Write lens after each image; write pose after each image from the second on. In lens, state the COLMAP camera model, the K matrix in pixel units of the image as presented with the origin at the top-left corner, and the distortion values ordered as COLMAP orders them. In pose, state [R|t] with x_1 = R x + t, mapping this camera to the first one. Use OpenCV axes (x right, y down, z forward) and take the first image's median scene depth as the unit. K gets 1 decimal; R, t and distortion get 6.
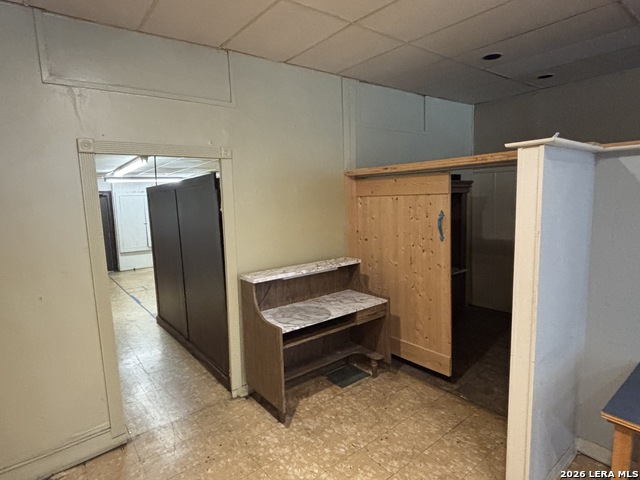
lens RADIAL K [[358.3, 0, 320.0], [0, 358.3, 240.0], [0, 0, 1]] dist [0.005209, 0.000588]
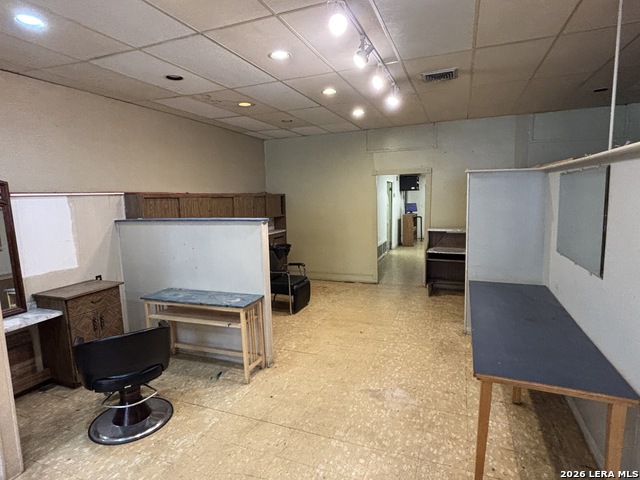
lens RADIAL K [[358.3, 0, 320.0], [0, 358.3, 240.0], [0, 0, 1]] dist [0.005209, 0.000588]
pose [[0.501496, 0.126598, -0.855848, 1.360336], [-0.091969, 0.991432, 0.092764, 0.049482], [0.860258, 0.032190, 0.508842, -0.642567]]
